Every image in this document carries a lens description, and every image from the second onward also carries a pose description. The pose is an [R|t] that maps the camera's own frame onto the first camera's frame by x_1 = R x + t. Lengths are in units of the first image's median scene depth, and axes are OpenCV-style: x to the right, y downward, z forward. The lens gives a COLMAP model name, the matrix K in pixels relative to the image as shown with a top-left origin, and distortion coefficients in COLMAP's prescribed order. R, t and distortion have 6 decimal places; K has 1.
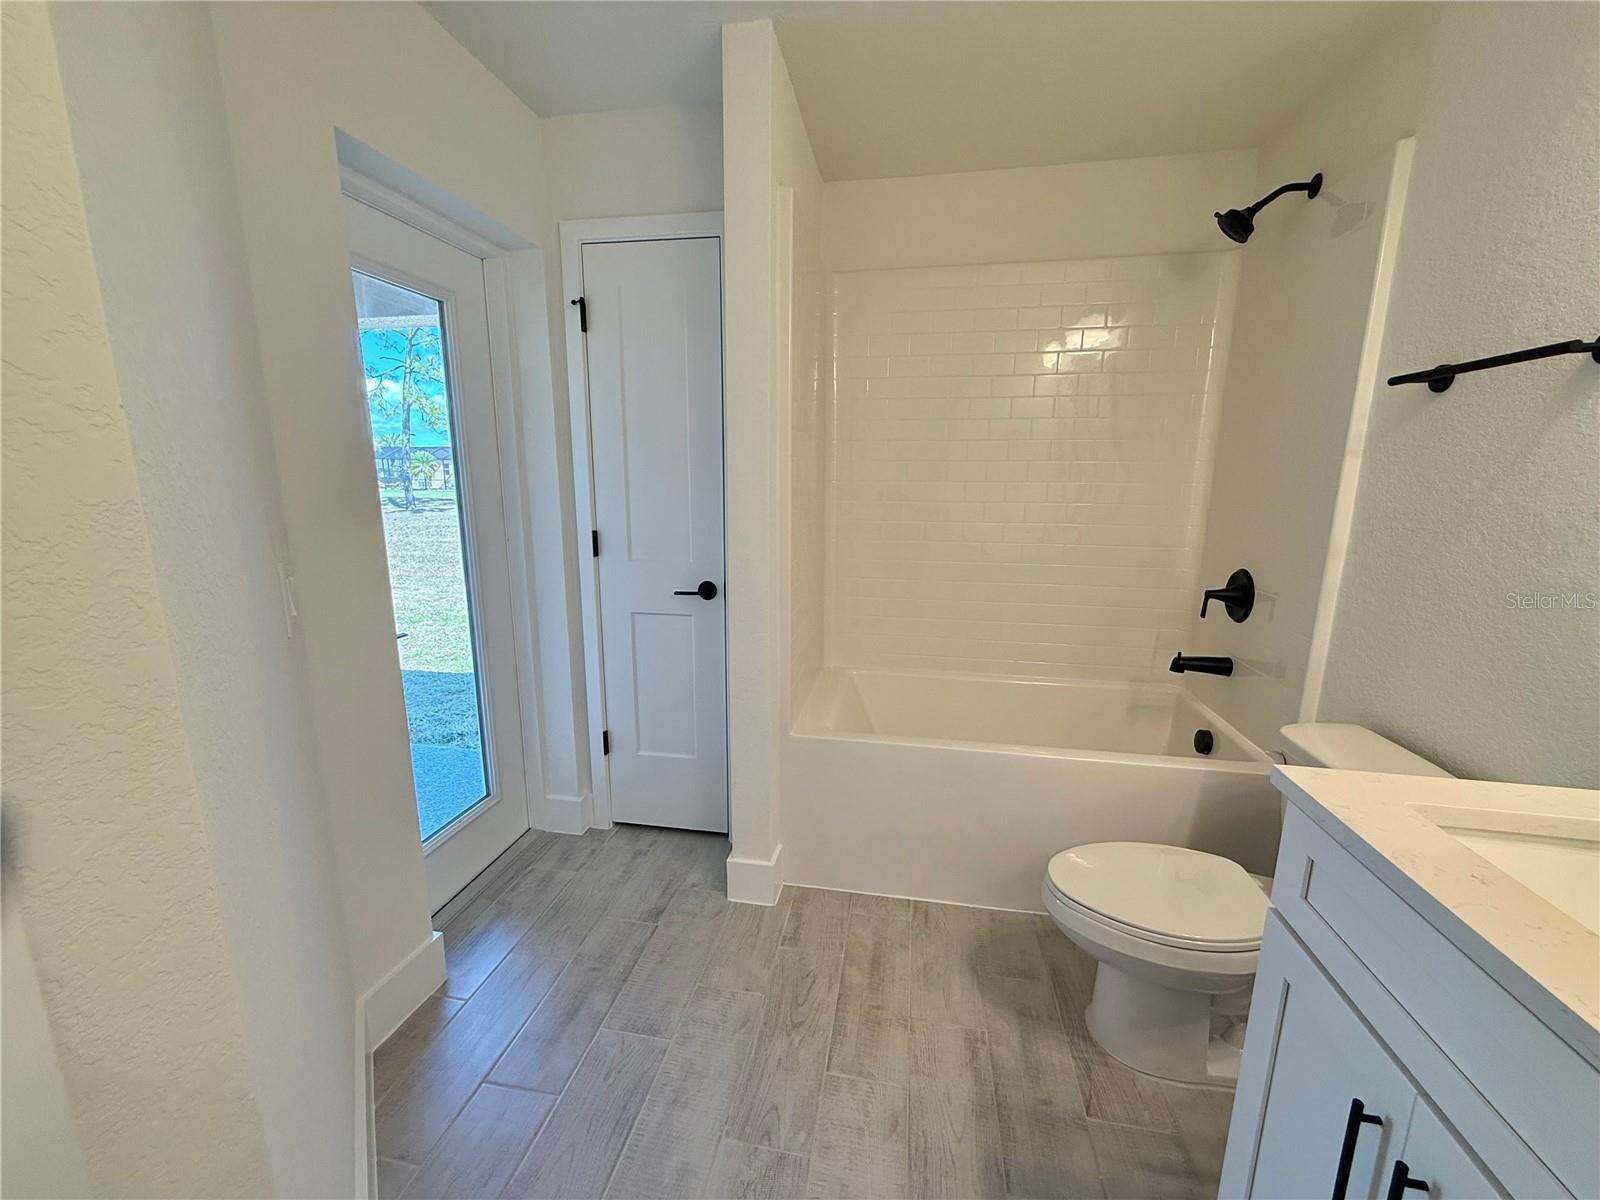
lens RADIAL K [[638.7, 0, 800.7], [0, 638.7, 603.3], [0, 0, 1]] dist [-0.000324, 0.000632]
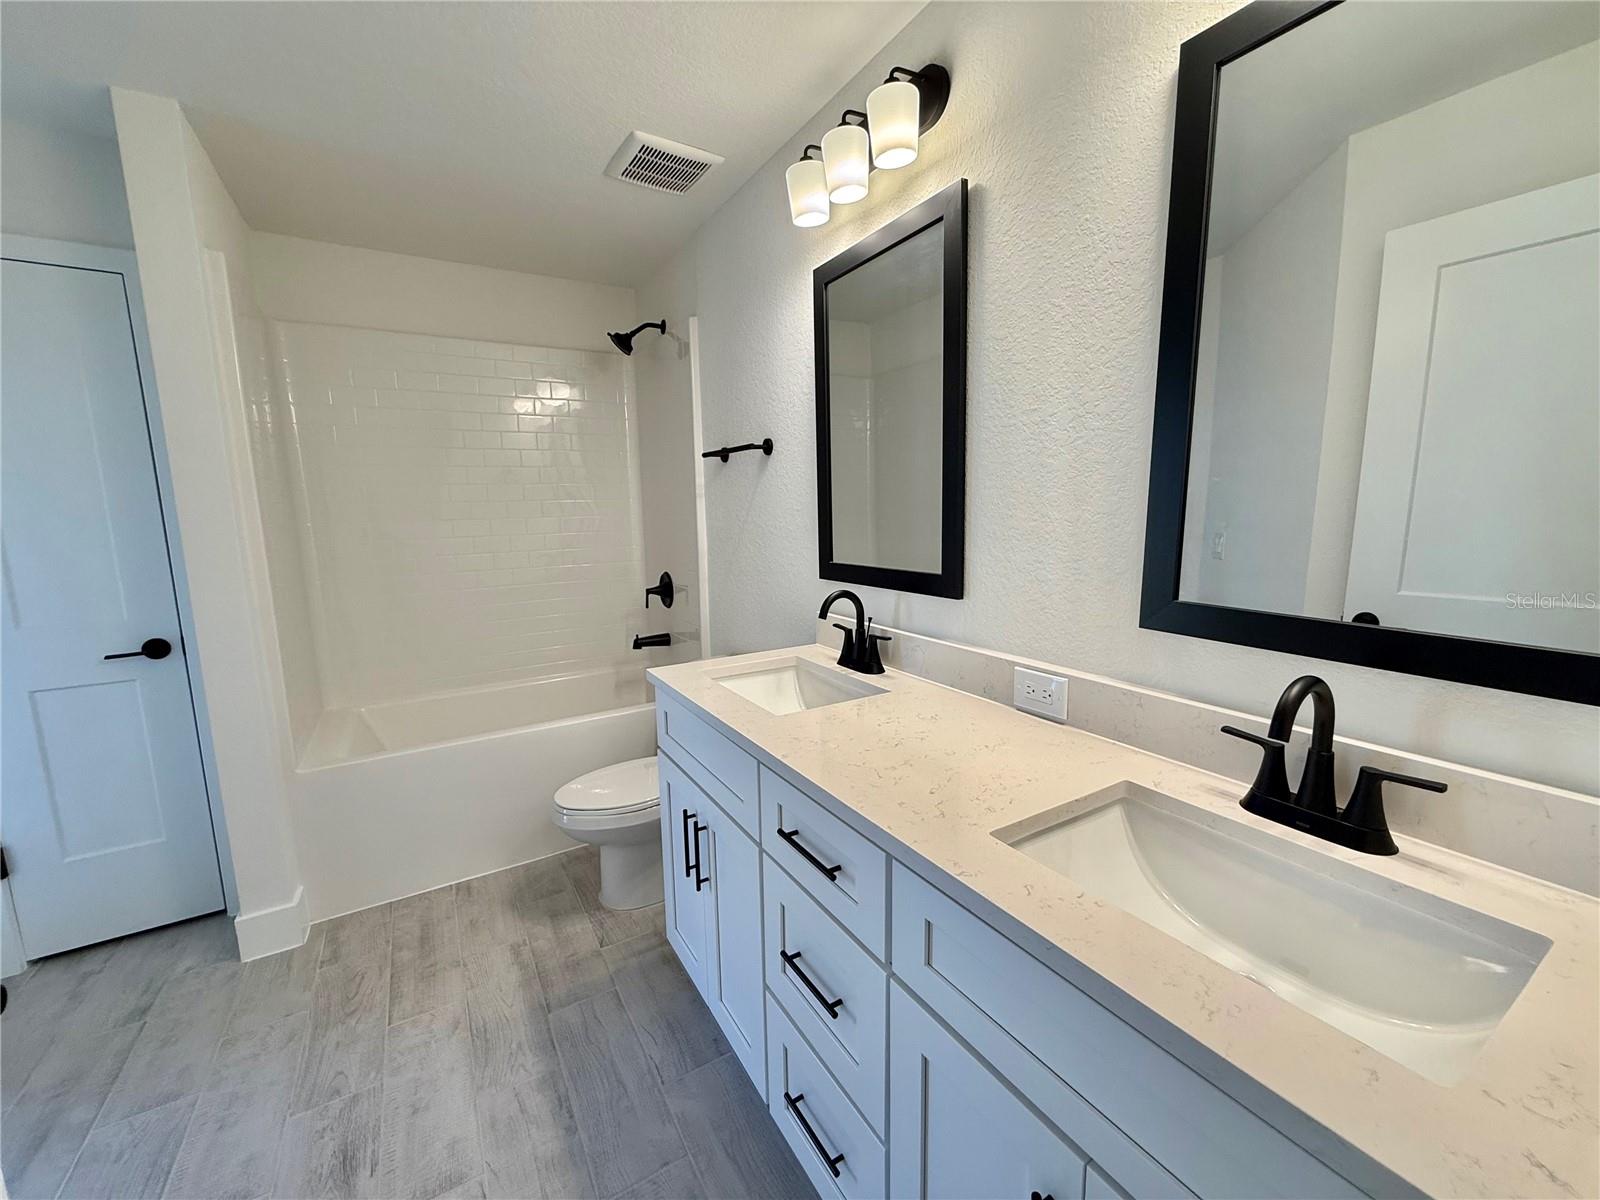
lens RADIAL K [[638.7, 0, 788.1], [0, 638.7, 601.2], [0, 0, 1]] dist [-0.000324, 0.000632]
pose [[0.759140, -0.119386, 0.639886, -0.048067], [0.154063, 0.988060, 0.001571, 0.065501], [-0.632433, 0.097390, 0.768468, -0.349789]]
